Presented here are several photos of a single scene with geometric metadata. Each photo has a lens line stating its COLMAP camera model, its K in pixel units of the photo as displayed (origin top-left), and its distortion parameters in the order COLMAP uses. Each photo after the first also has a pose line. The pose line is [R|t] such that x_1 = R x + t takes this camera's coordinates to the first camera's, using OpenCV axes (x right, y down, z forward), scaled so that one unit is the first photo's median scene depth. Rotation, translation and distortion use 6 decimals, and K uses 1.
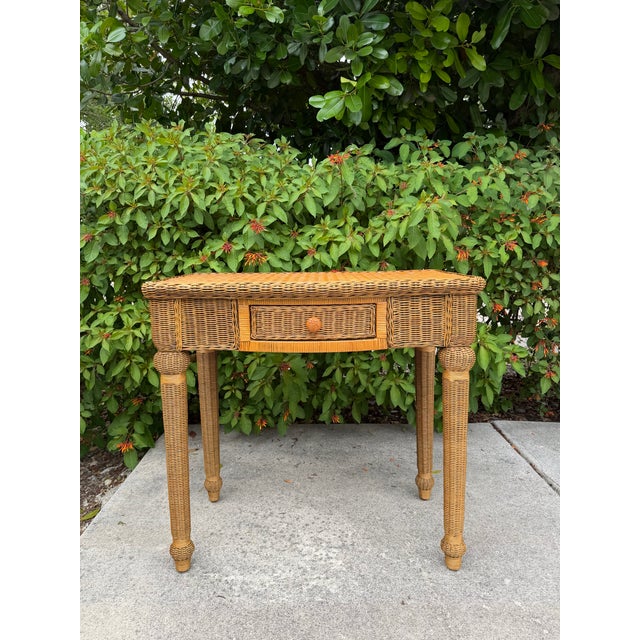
lens RADIAL K [[466.5, 0, 317.9], [0, 466.5, 322.3], [0, 0, 1]] dist [-0.001220, -0.007831]
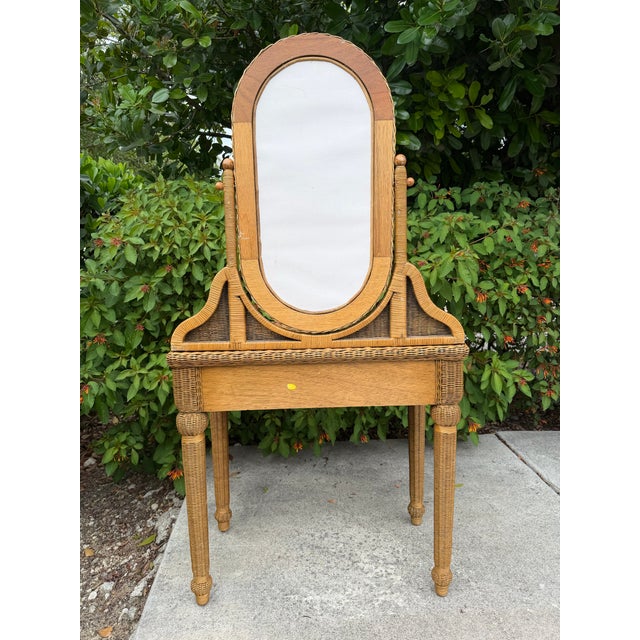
lens RADIAL K [[454.7, 0, 320.0], [0, 454.7, 320.0], [0, 0, 1]] dist [-0.002142, -0.003956]
pose [[0.997251, -0.024185, 0.070036, -0.160018], [0.023459, 0.999662, 0.011170, -0.108132], [-0.070282, -0.009496, 0.997482, -0.081844]]
